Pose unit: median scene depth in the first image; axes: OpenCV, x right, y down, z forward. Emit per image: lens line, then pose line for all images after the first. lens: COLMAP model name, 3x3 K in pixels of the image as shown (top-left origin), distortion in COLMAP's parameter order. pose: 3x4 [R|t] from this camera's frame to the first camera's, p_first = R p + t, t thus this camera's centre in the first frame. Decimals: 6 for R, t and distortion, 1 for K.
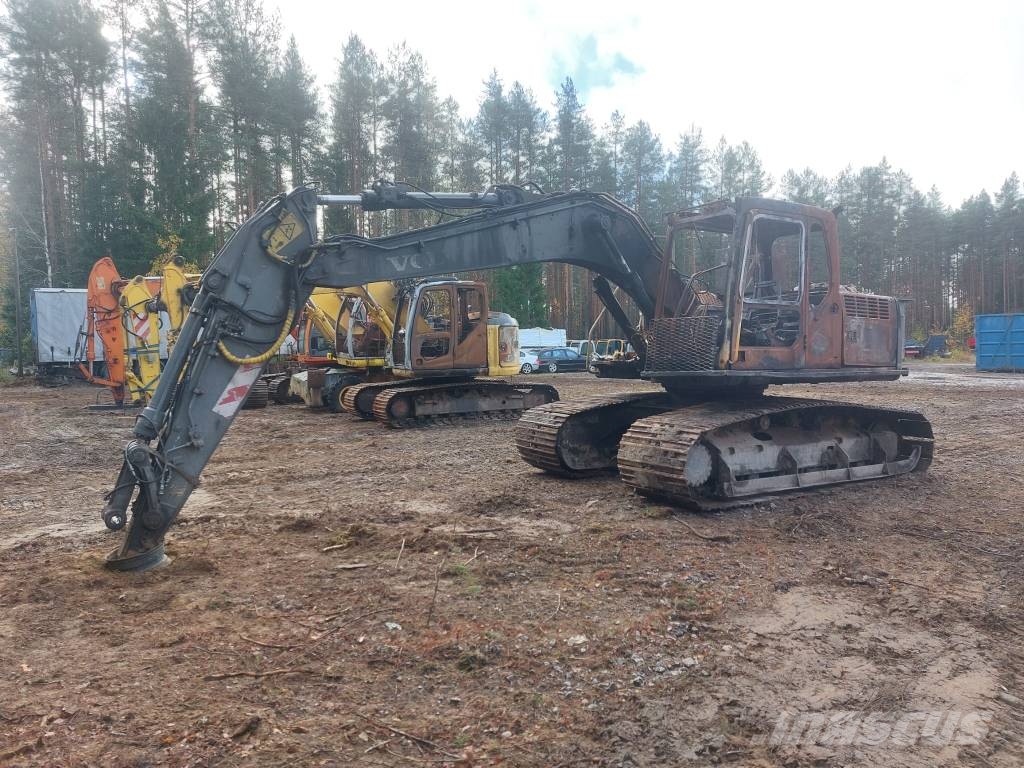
lens RADIAL K [[727.0, 0, 517.3], [0, 727.0, 366.9], [0, 0, 1]] dist [0.112978, -0.133065]
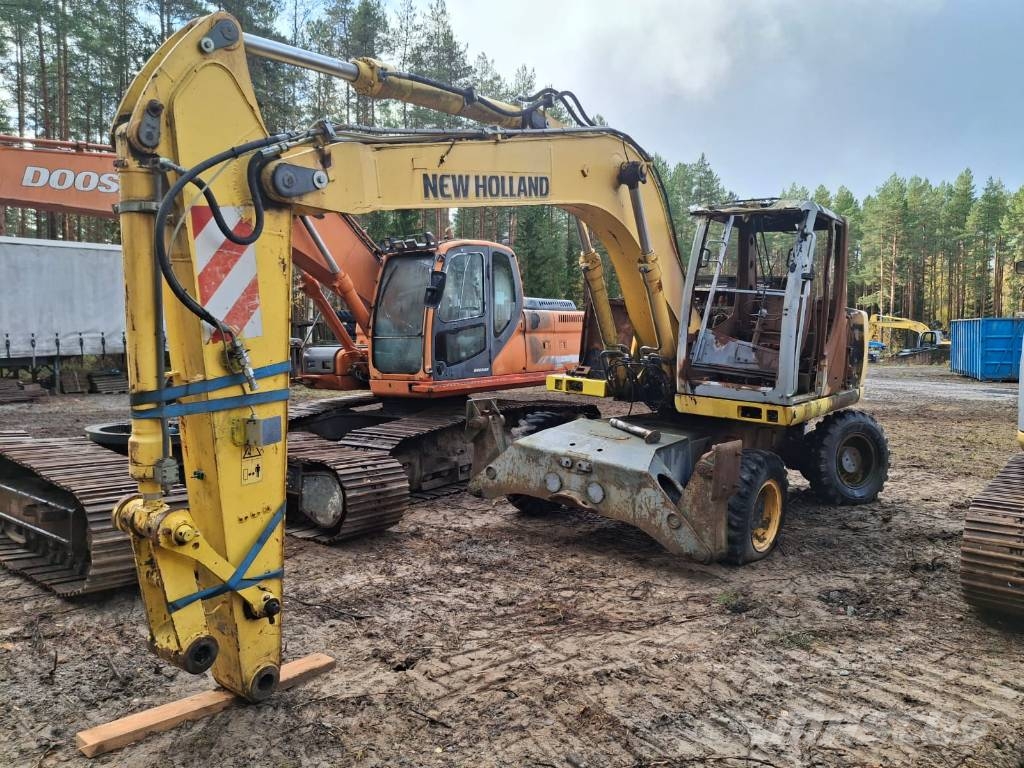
lens RADIAL K [[751.2, 0, 518.2], [0, 751.2, 375.9], [0, 0, 1]] dist [0.089160, -0.149455]
pose [[0.933695, -0.000680, 0.358069, -0.504855], [-0.006426, 0.999805, 0.018653, -0.031579], [-0.358012, -0.019717, 0.933509, 0.778503]]
